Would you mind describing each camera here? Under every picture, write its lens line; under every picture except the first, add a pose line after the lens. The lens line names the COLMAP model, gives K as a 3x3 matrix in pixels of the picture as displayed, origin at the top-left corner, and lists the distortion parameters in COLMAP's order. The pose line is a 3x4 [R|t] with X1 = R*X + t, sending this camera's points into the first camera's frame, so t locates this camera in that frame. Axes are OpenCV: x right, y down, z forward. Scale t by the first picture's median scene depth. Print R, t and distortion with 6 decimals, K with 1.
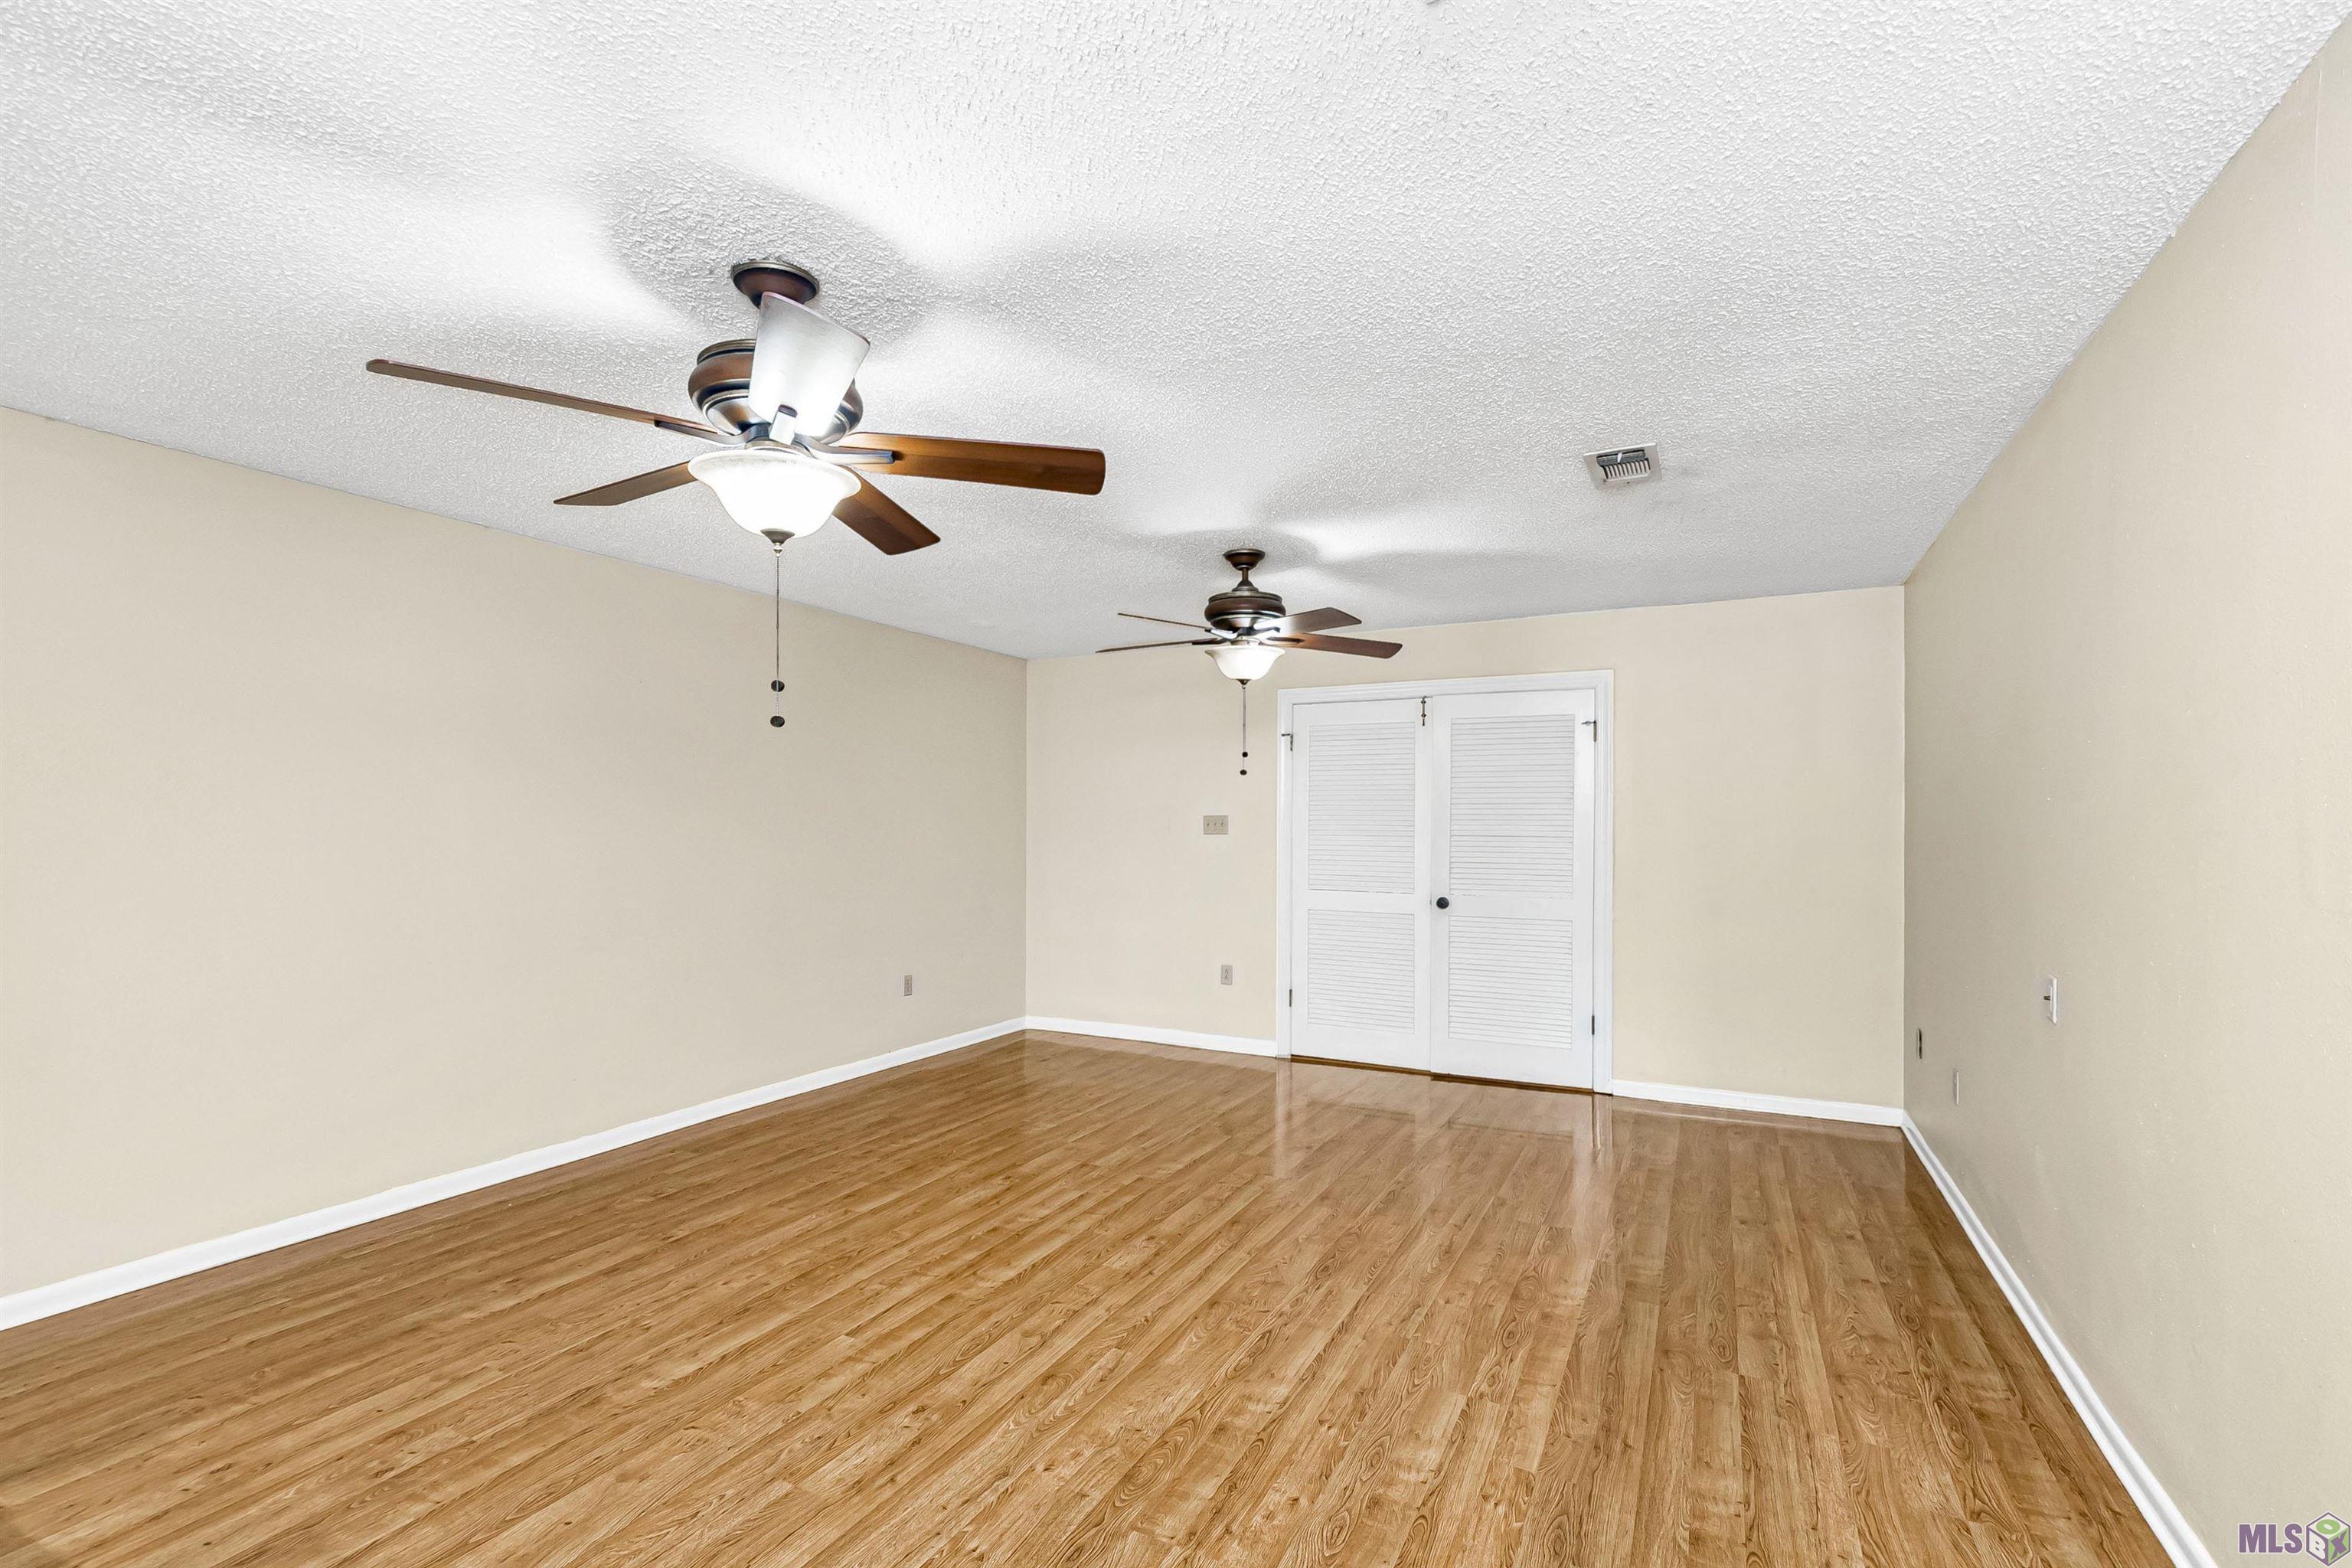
lens RADIAL K [[1059.6, 0, 1164.7], [0, 1059.6, 830.4], [0, 0, 1]] dist [0.000156, -0.000768]
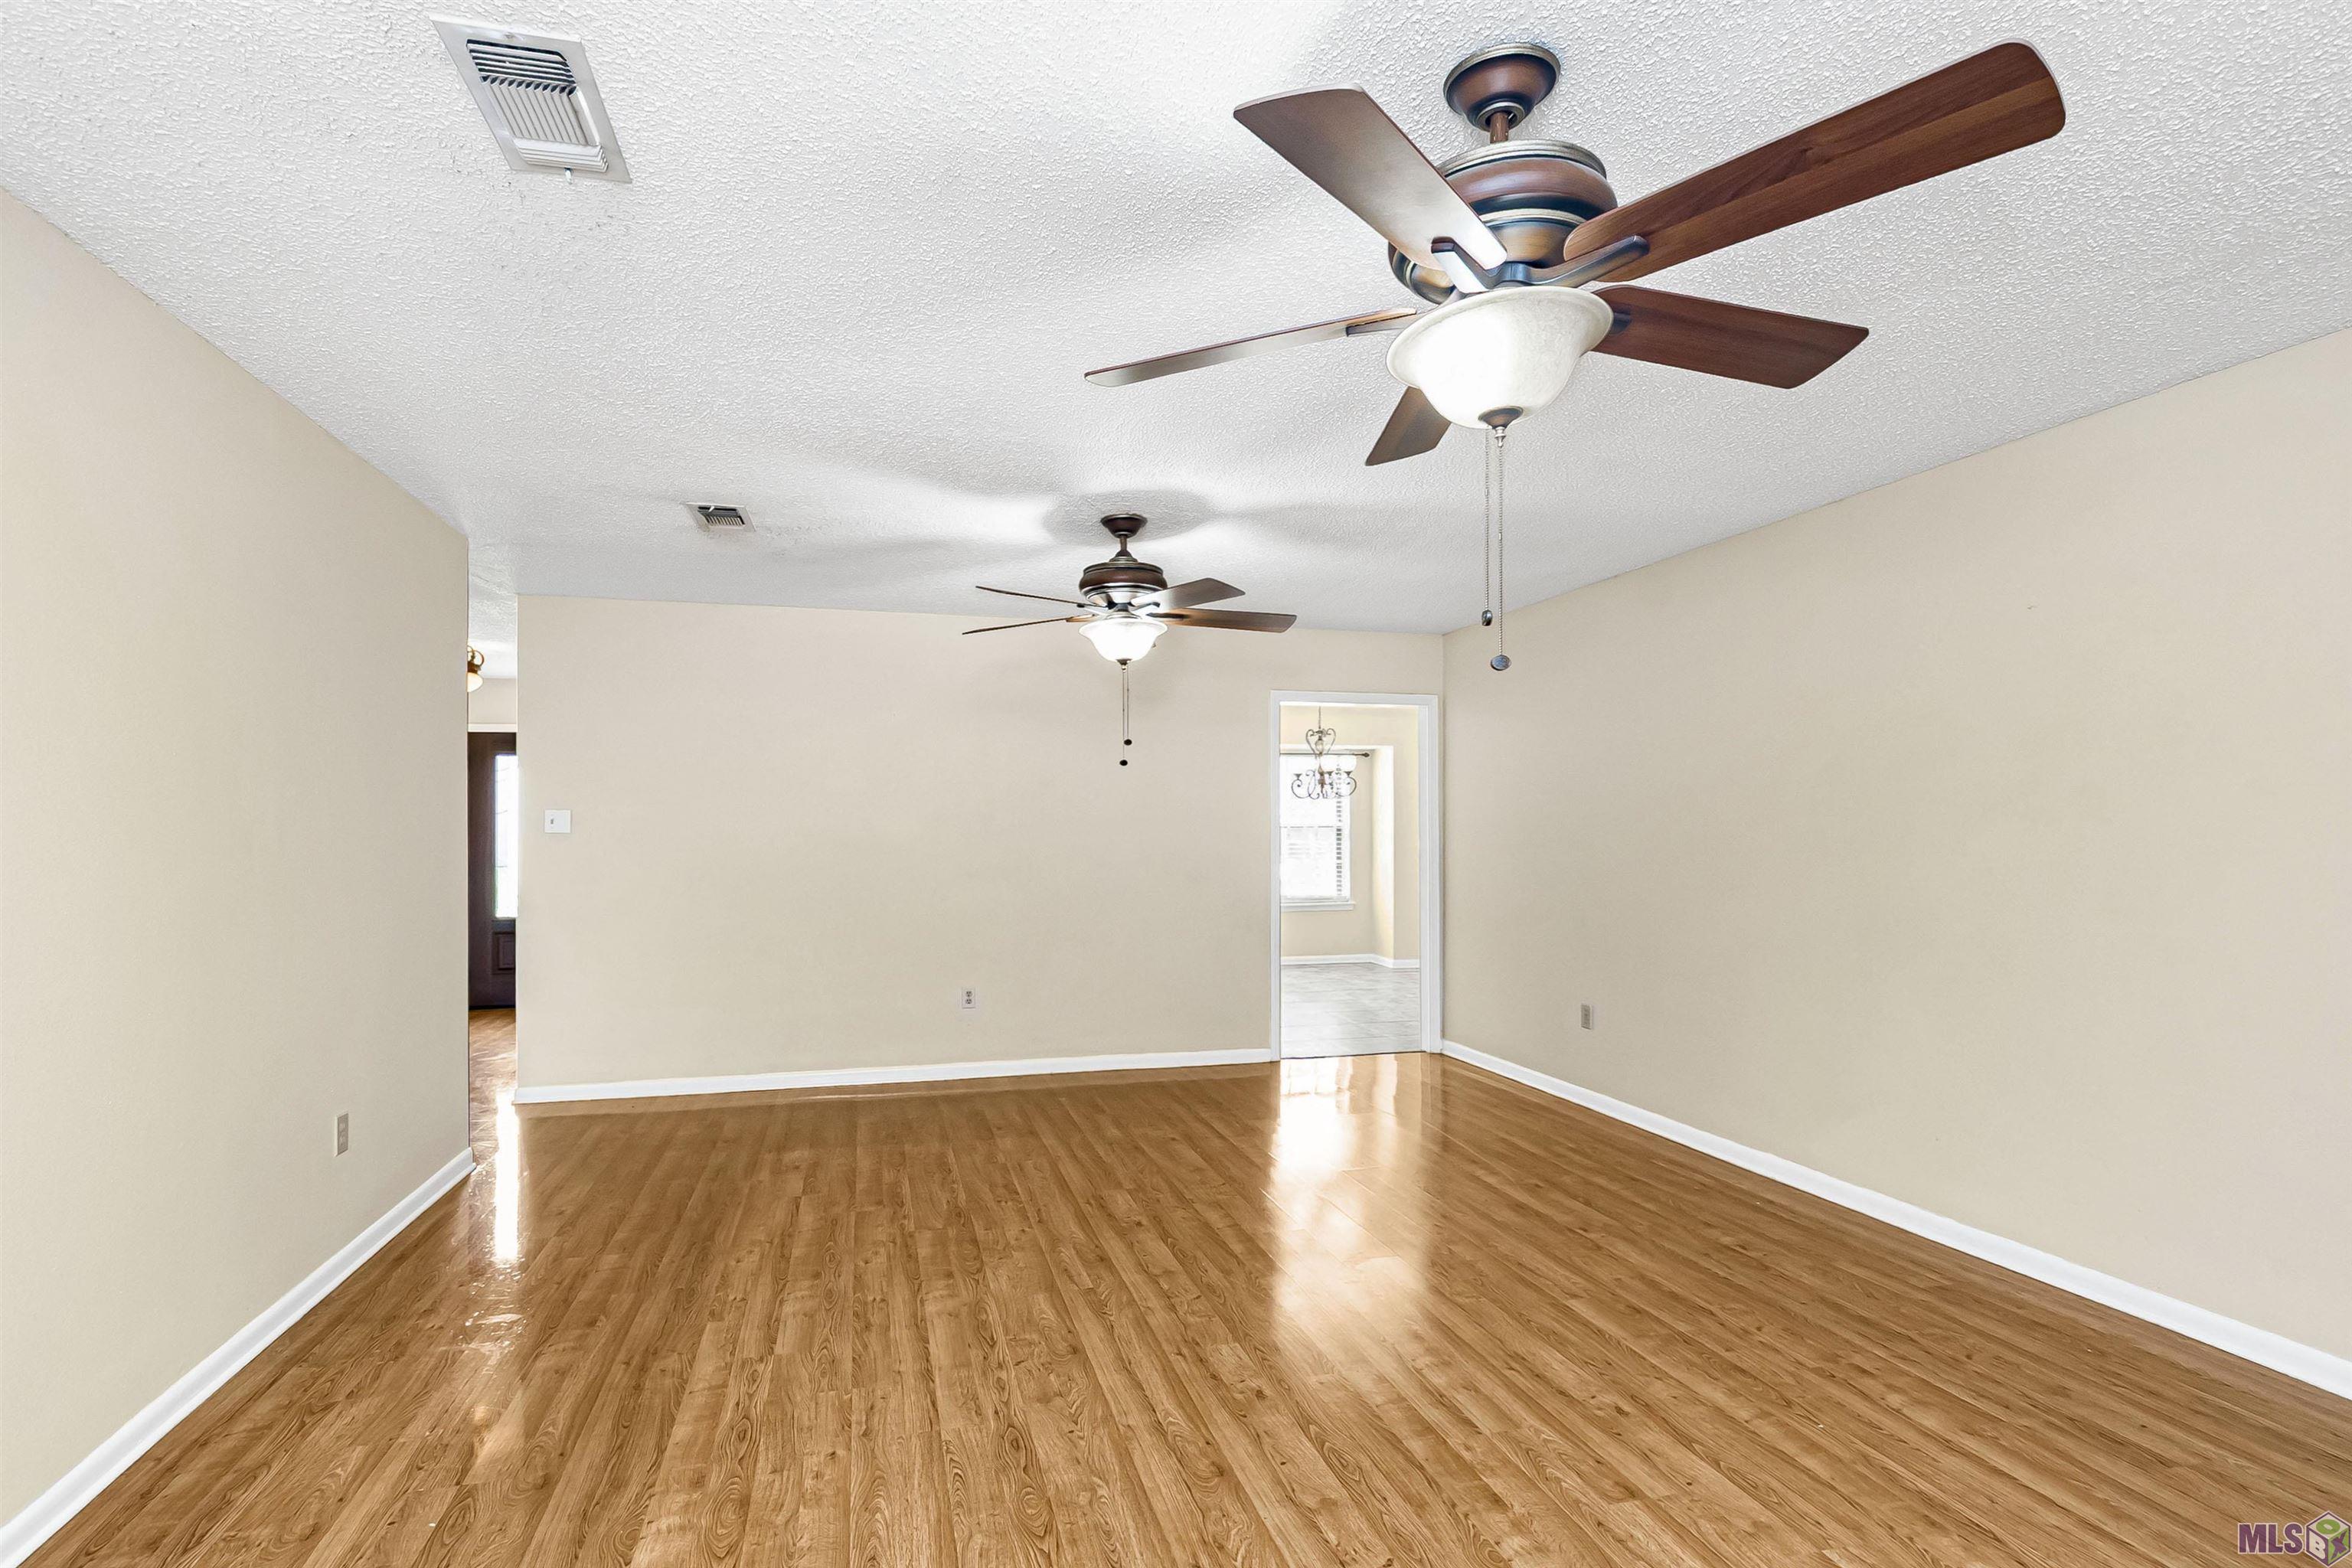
lens RADIAL K [[1059.6, 0, 1164.7], [0, 1059.6, 830.4], [0, 0, 1]] dist [0.000156, -0.000768]
pose [[-0.727678, 0.001123, -0.685918, 0.629126], [-0.003605, 0.999979, 0.005461, -0.004558], [0.685910, 0.006447, -0.727658, 1.756702]]
